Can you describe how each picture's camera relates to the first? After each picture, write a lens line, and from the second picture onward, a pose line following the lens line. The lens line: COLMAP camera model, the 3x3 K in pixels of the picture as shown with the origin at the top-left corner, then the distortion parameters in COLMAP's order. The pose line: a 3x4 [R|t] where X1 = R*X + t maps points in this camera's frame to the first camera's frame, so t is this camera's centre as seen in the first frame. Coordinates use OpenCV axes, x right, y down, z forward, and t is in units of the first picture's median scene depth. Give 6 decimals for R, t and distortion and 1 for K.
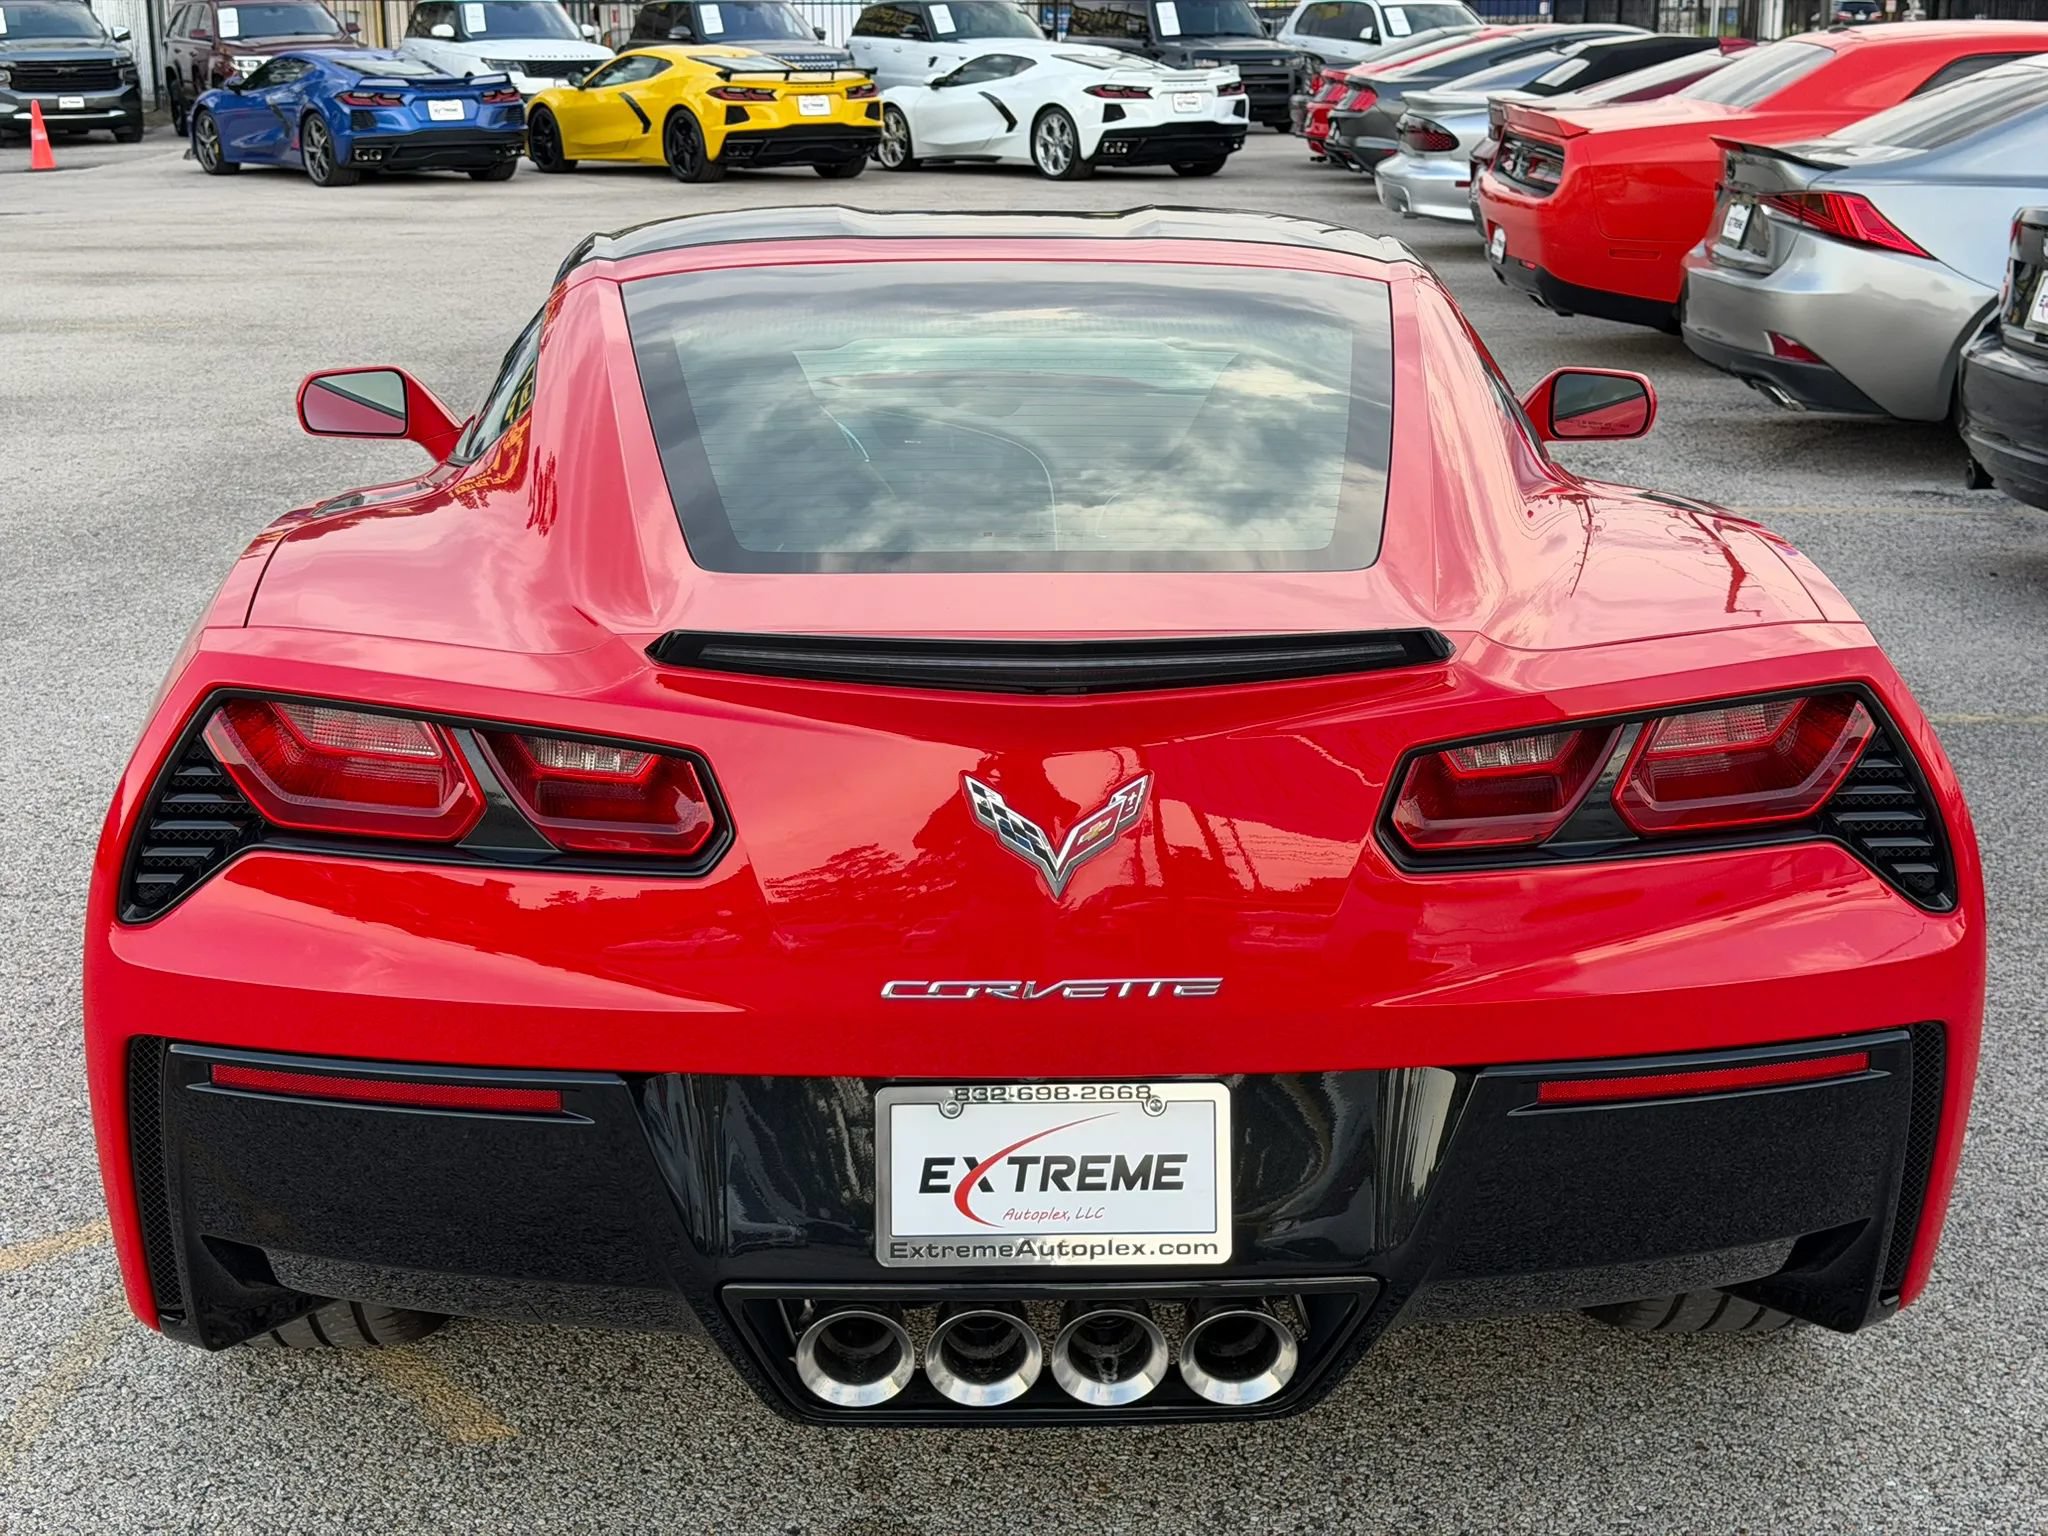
lens RADIAL K [[2904.6, 0, 1037.8], [0, 2904.6, 753.1], [0, 0, 1]] dist [0.092428, 0.000000]
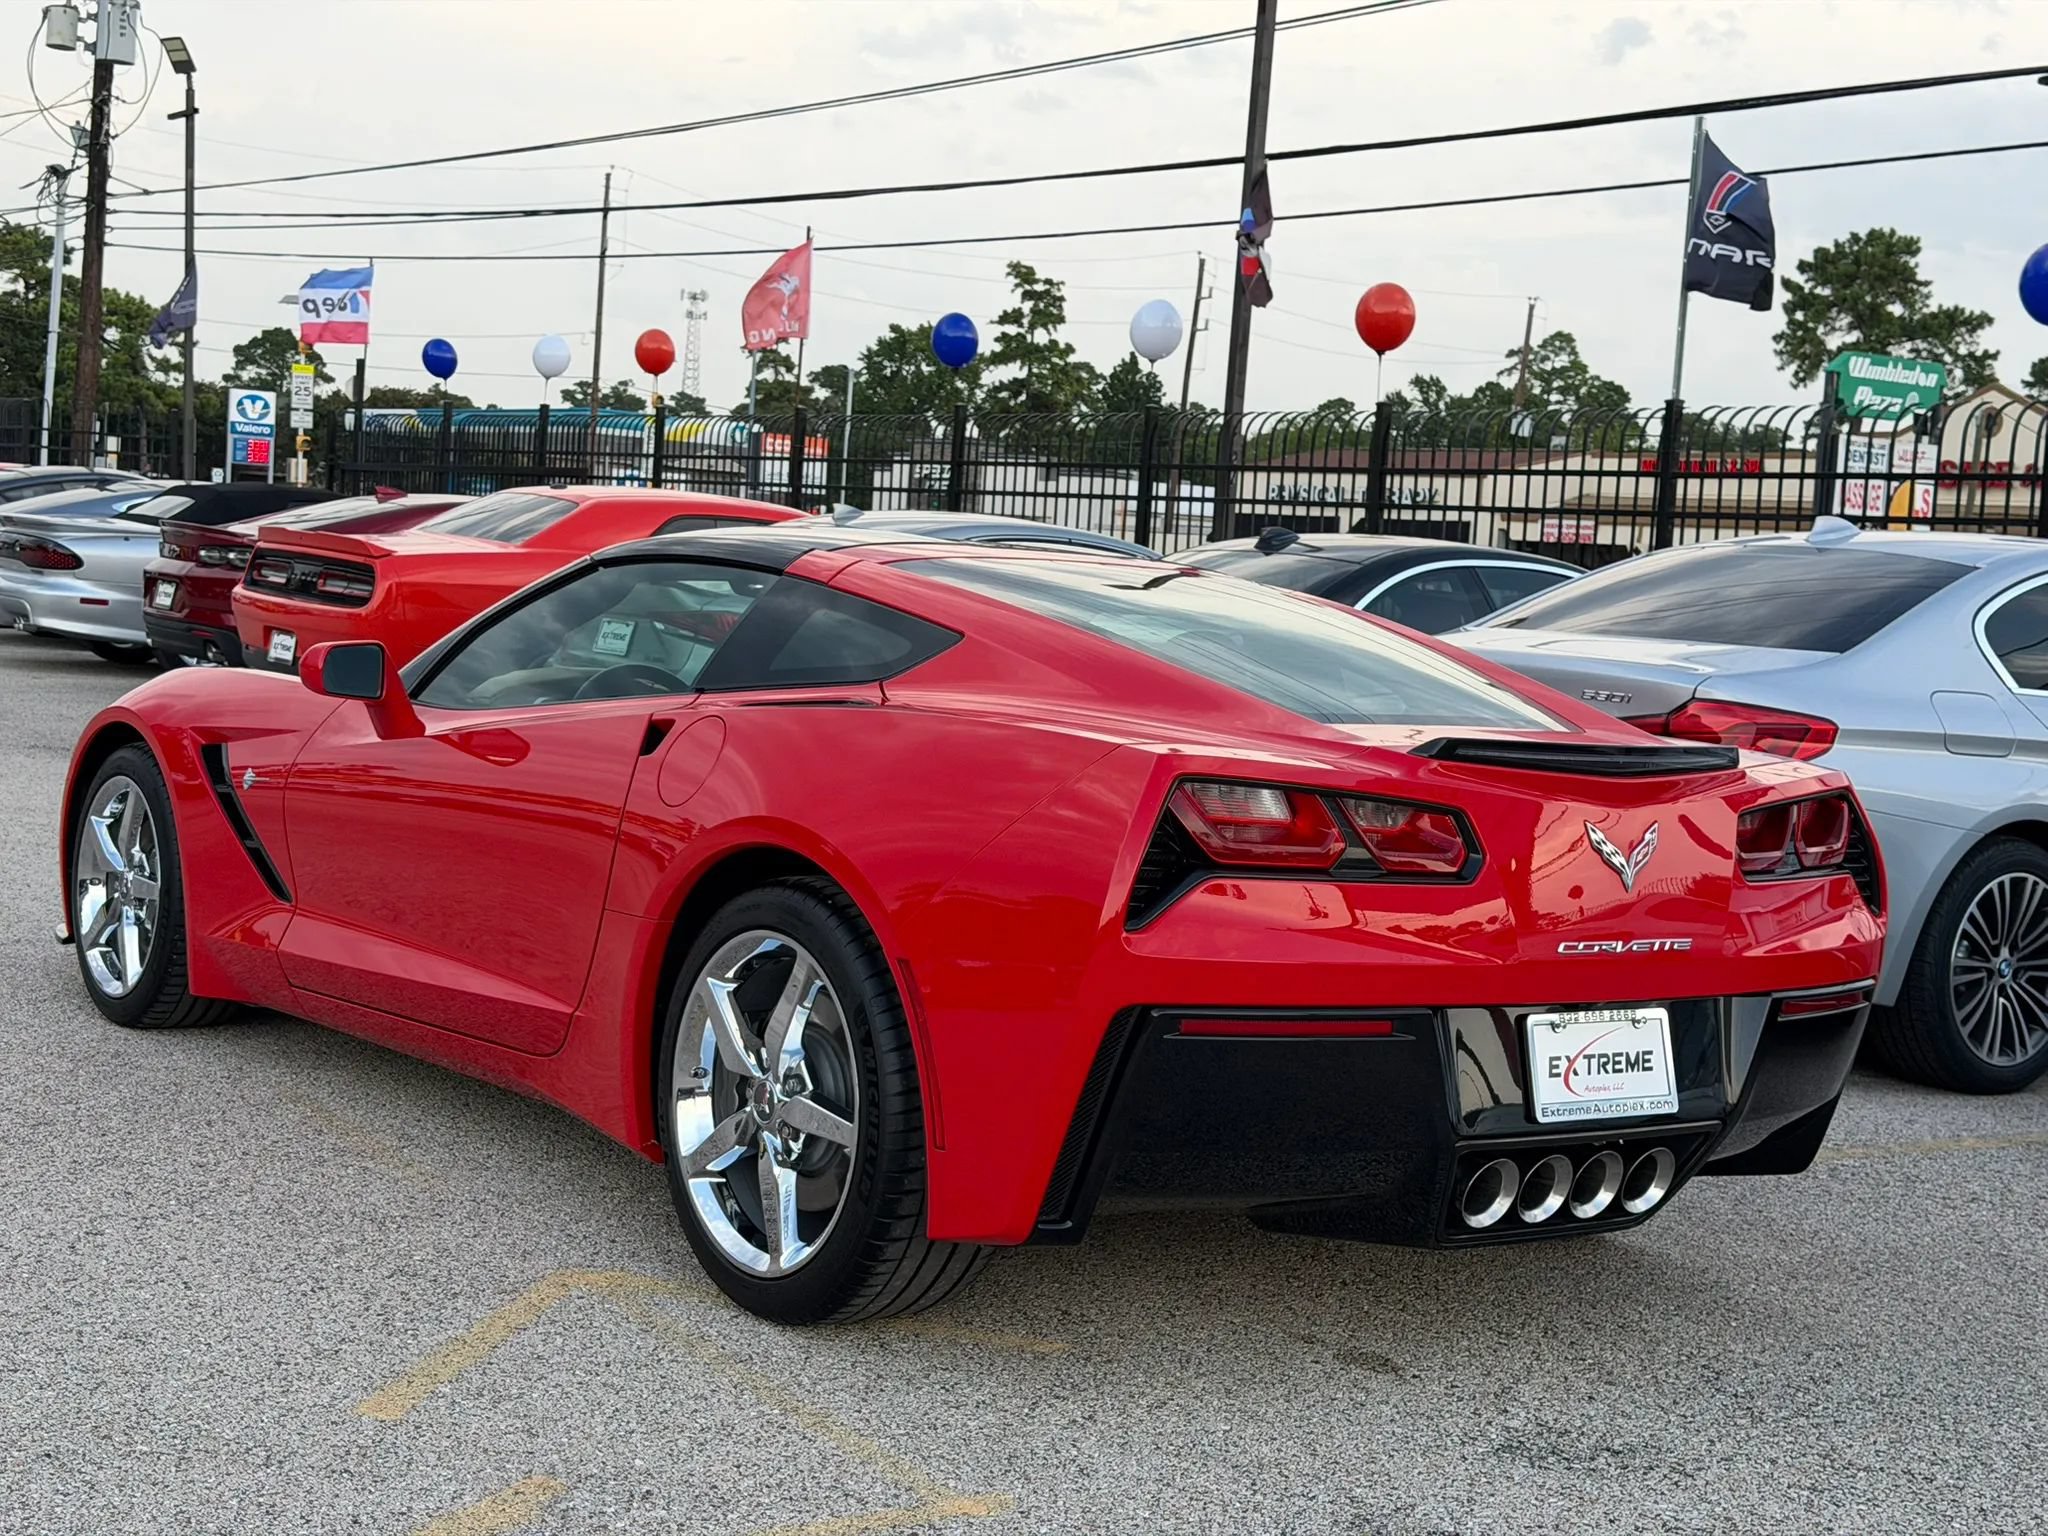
lens RADIAL K [[2904.6, 0, 1018.6], [0, 2904.6, 758.2], [0, 0, 1]] dist [0.092428, 0.000000]
pose [[0.815170, 0.017519, 0.578957, -1.256616], [0.073772, 0.988262, -0.133775, 0.170642], [-0.574505, 0.151760, 0.804309, -0.198435]]
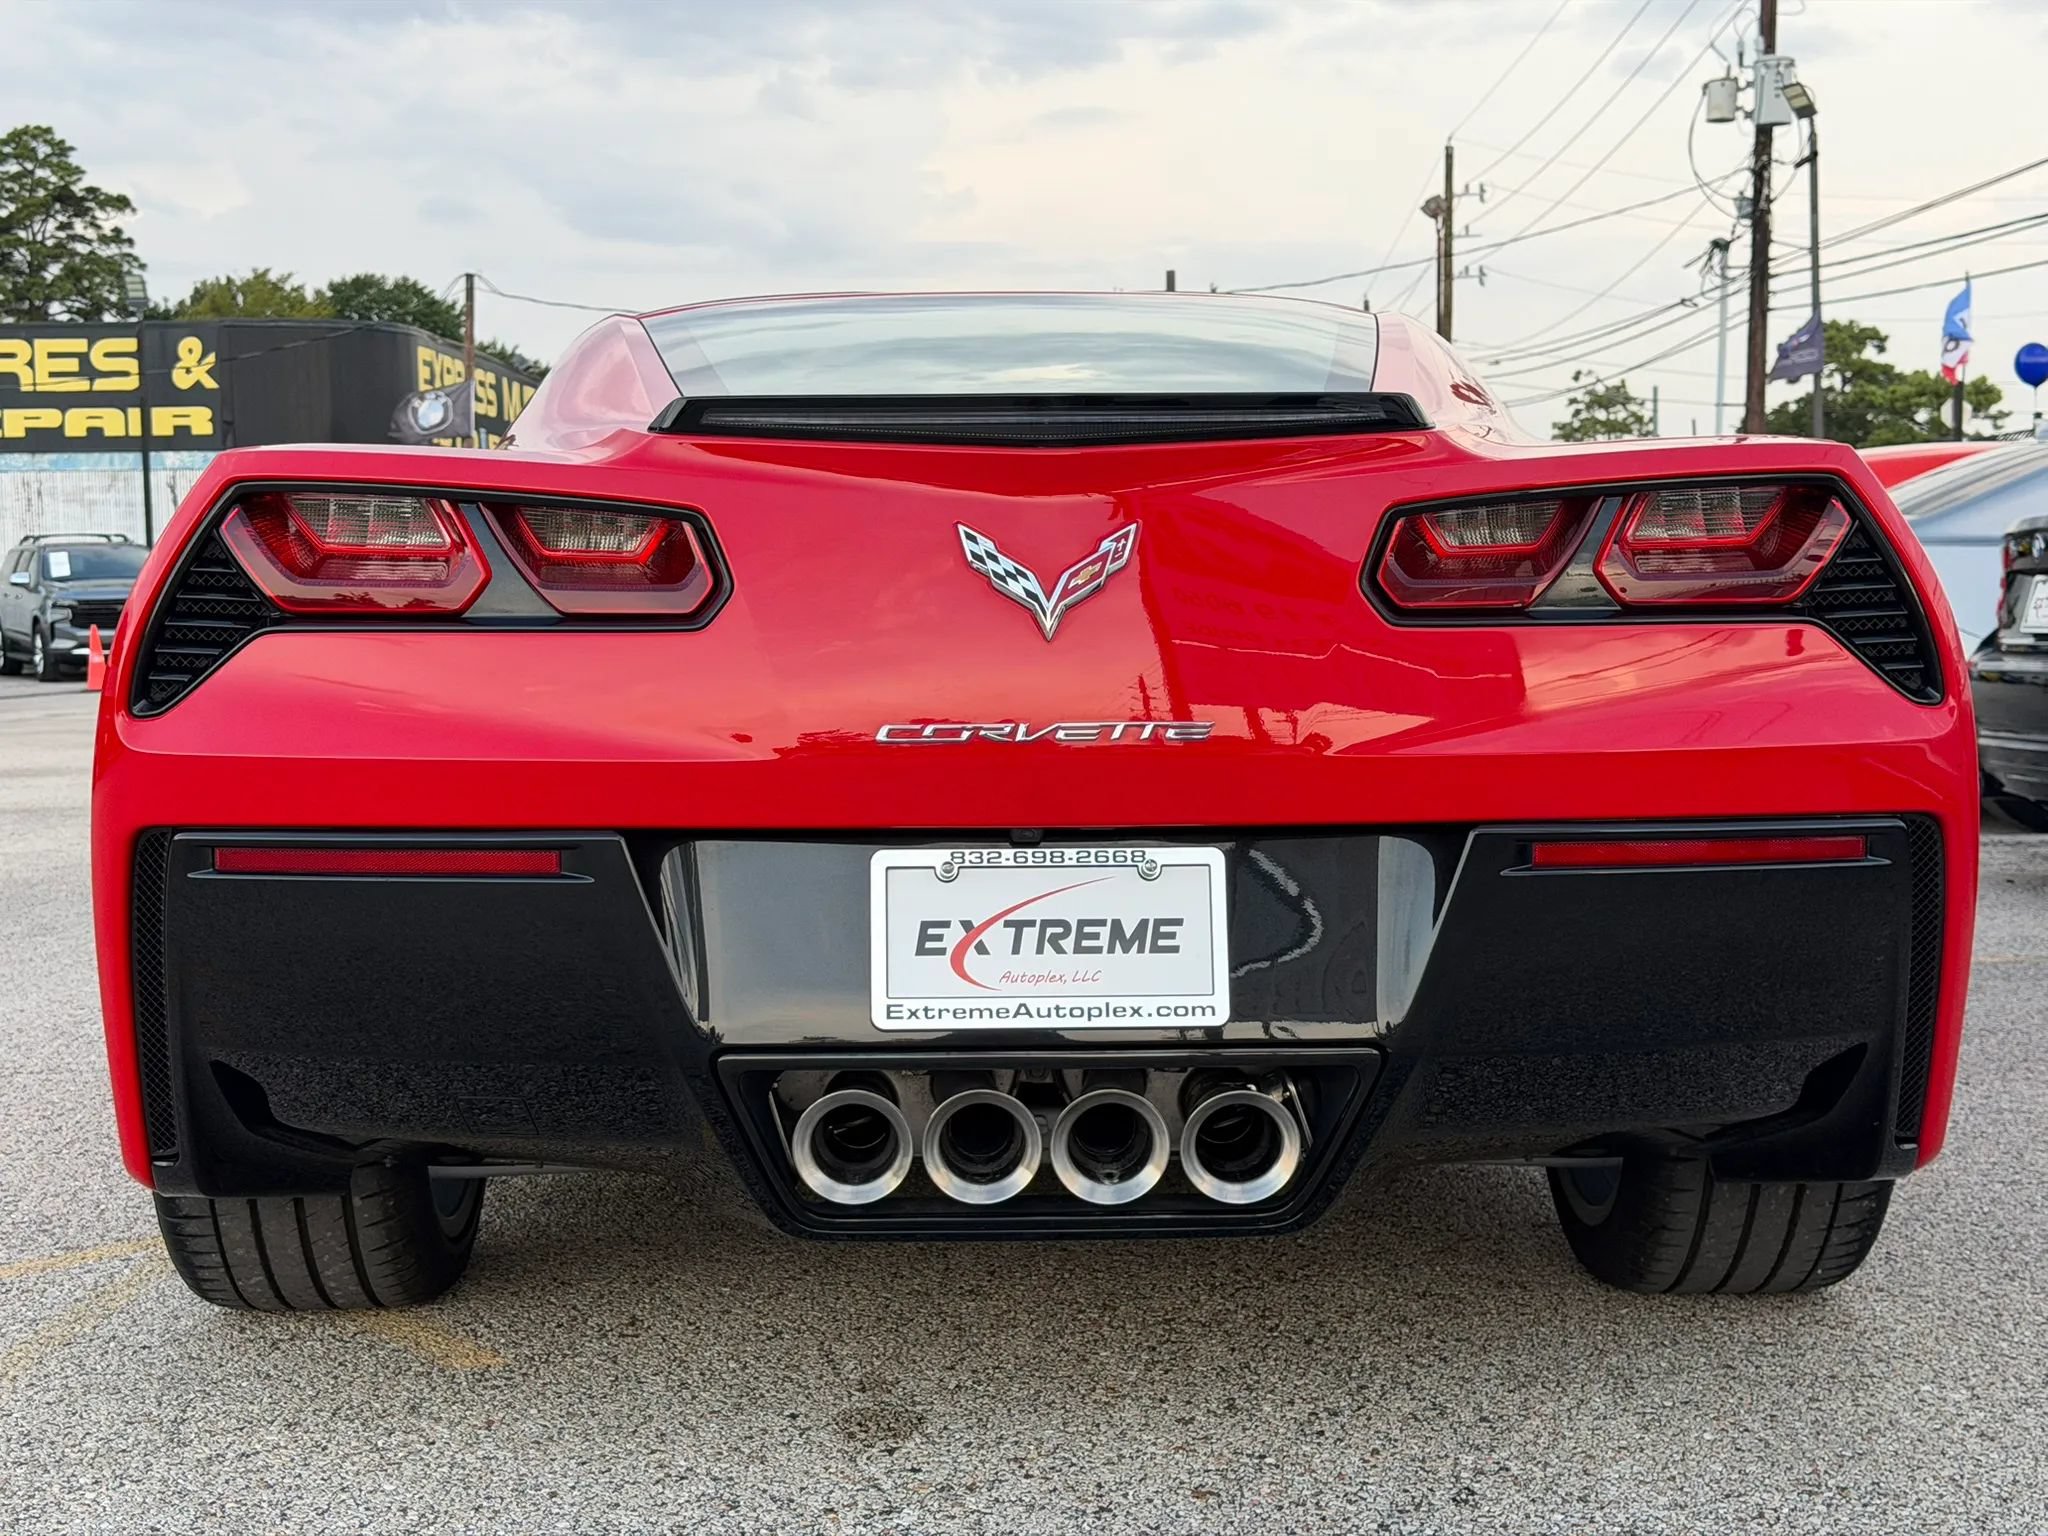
lens RADIAL K [[2904.6, 0, 1019.8], [0, 2904.6, 772.0], [0, 0, 1]] dist [0.092428, 0.000000]
pose [[0.999814, -0.011980, -0.015087, 0.010908], [0.008919, 0.981989, -0.188728, 0.276732], [0.017076, 0.188558, 0.981914, 0.009742]]
